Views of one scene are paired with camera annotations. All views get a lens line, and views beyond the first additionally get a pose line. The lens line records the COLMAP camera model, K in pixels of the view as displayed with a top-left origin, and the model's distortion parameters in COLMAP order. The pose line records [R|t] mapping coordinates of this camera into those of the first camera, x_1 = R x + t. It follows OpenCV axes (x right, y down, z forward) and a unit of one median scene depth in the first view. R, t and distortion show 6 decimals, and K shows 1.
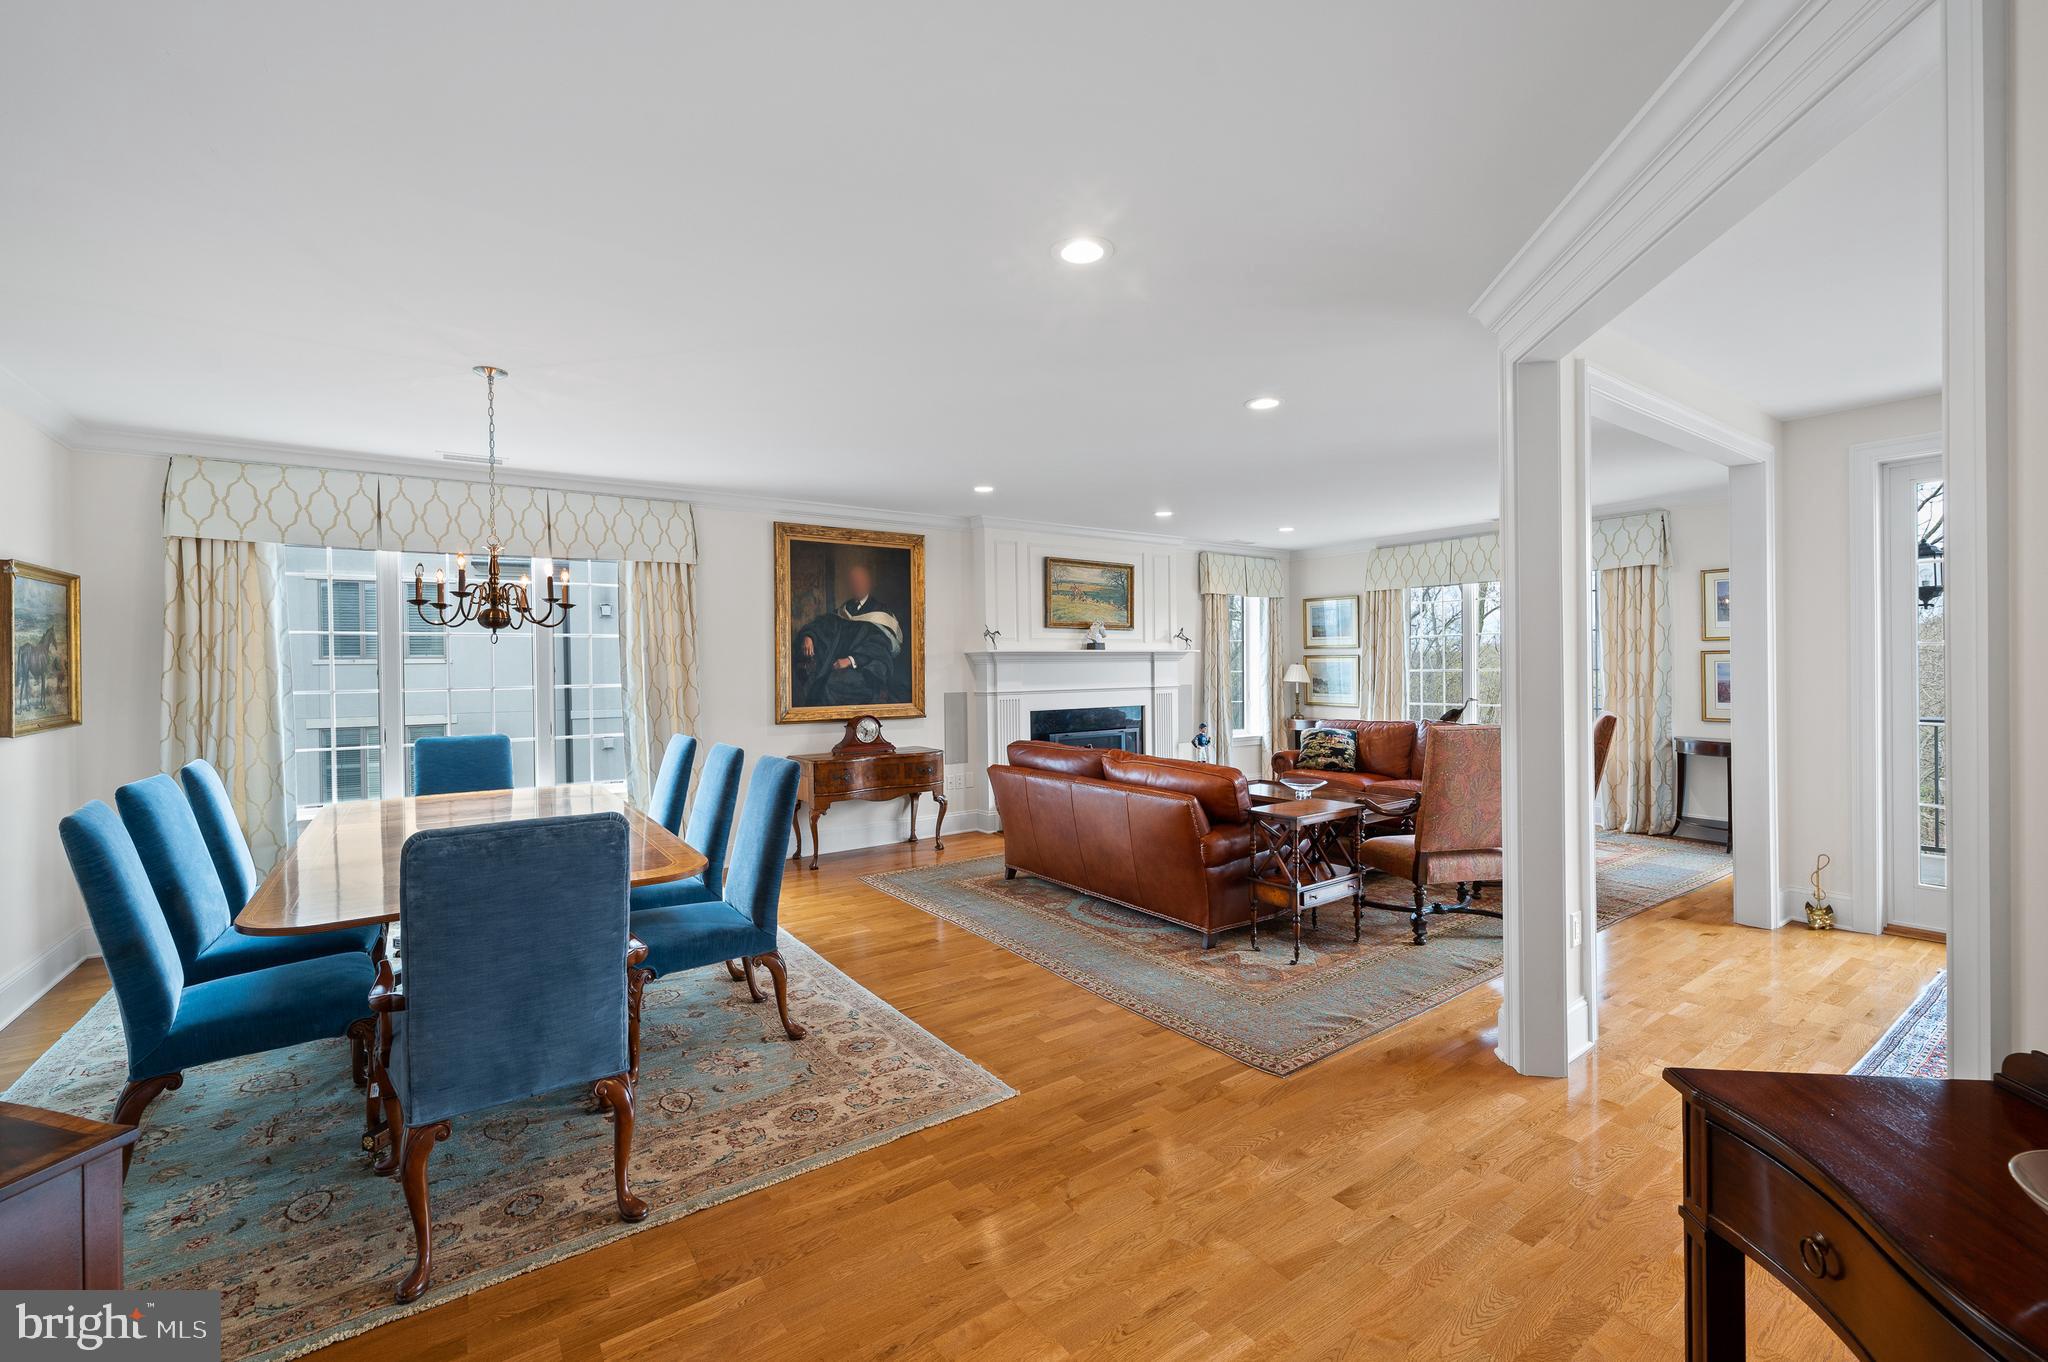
lens RADIAL K [[850.8, 0, 1024.0], [0, 850.8, 681.0], [0, 0, 1]] dist [0.000589, 0.000063]
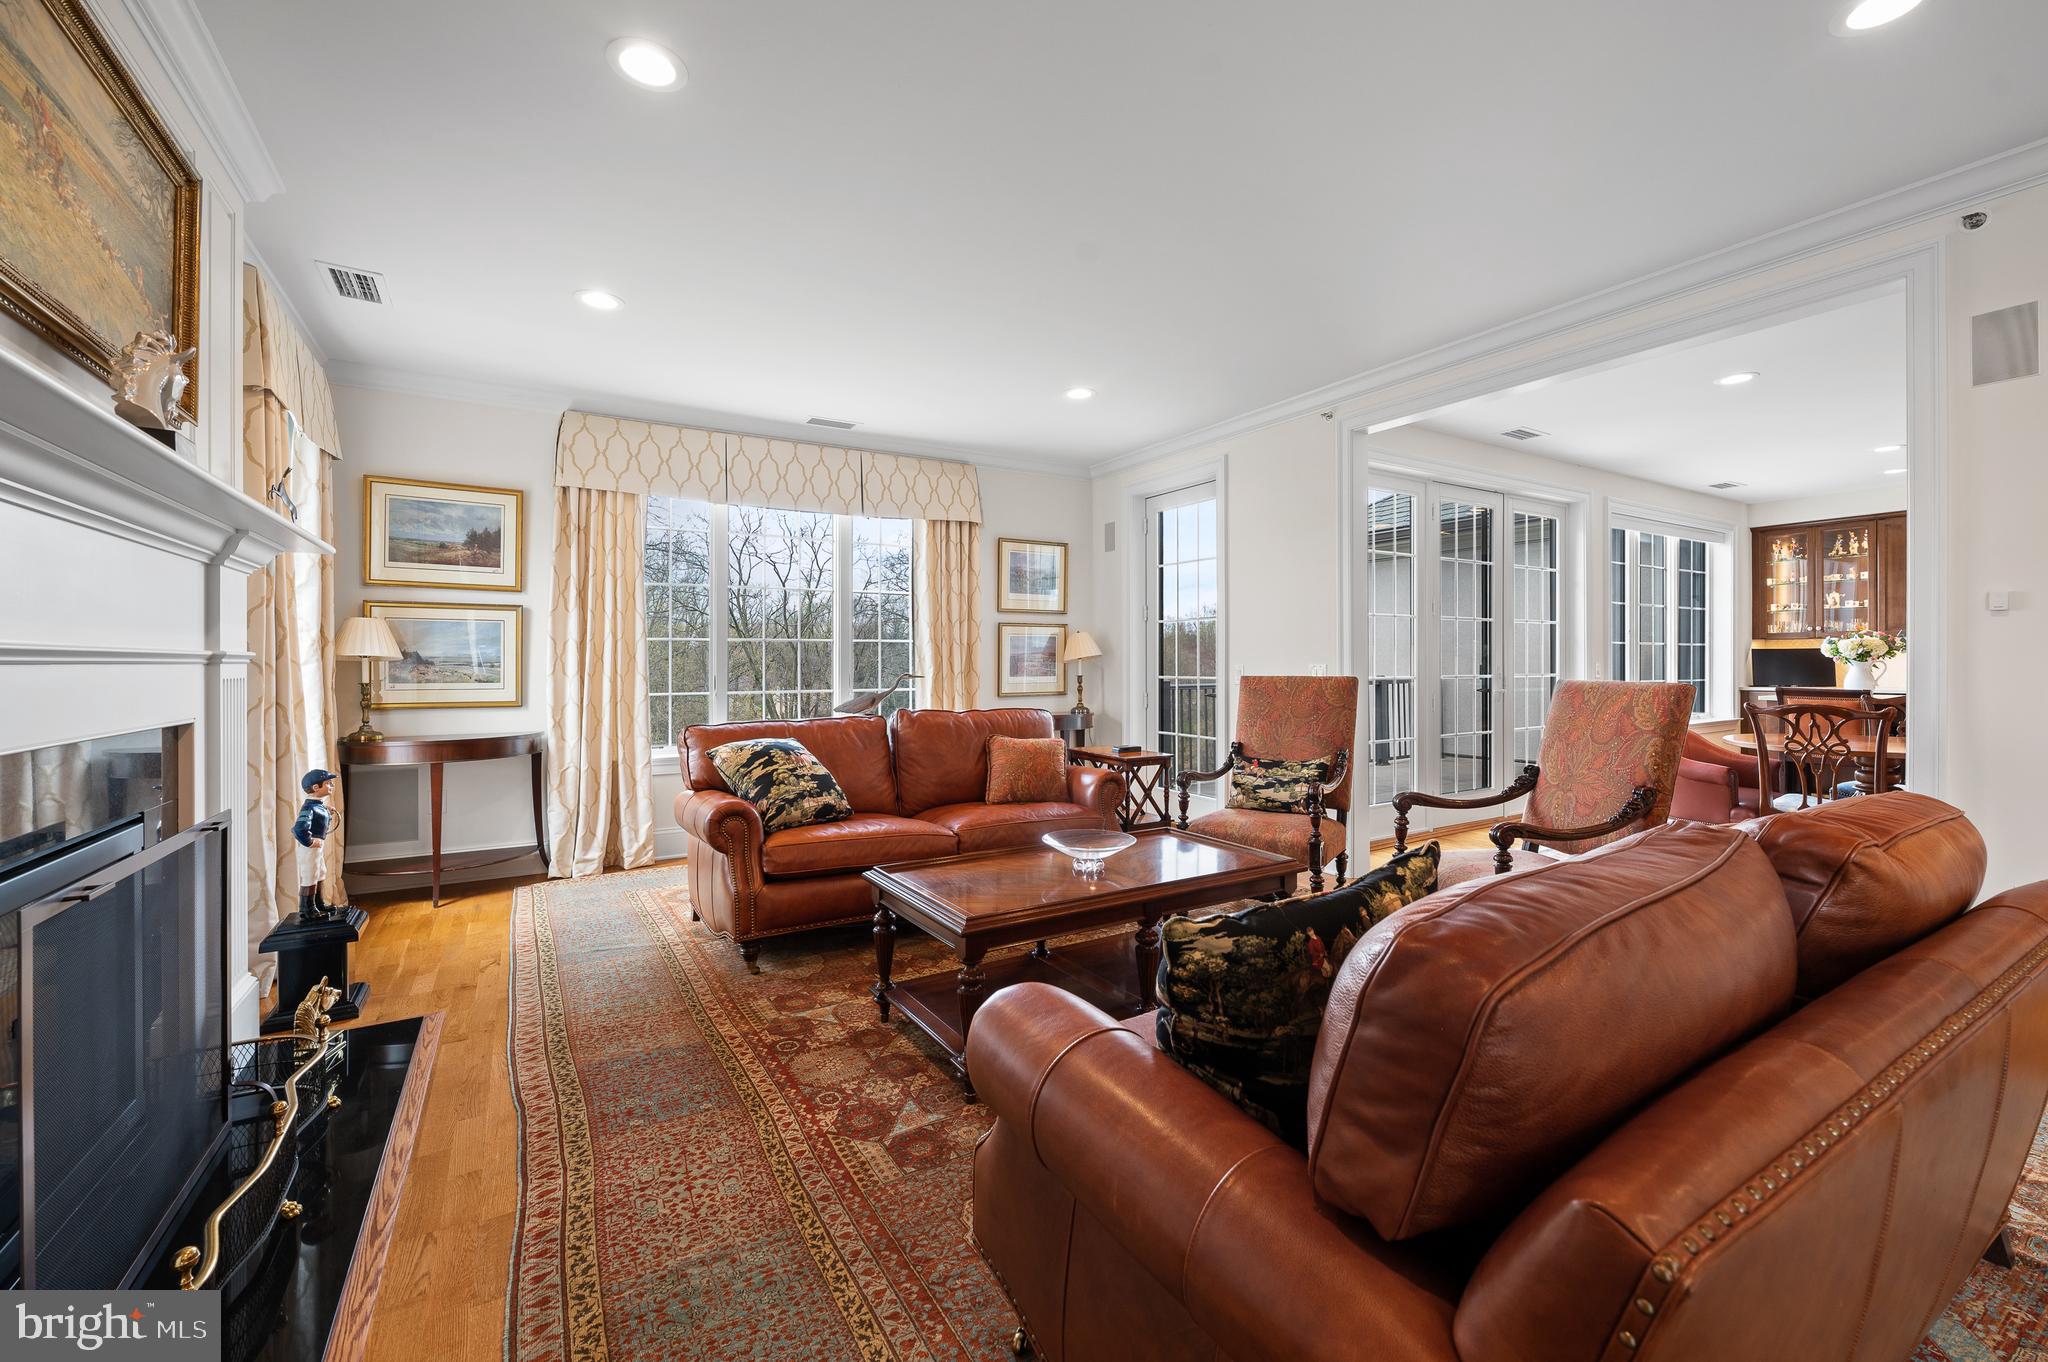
lens RADIAL K [[837.6, 0, 1027.2], [0, 837.6, 661.7], [0, 0, 1]] dist [-0.000632, -0.000227]
pose [[0.063825, 0.015109, 0.997847, -0.120611], [0.018774, 0.999690, -0.016338, 0.022158], [-0.997785, 0.019776, 0.063521, 0.847835]]
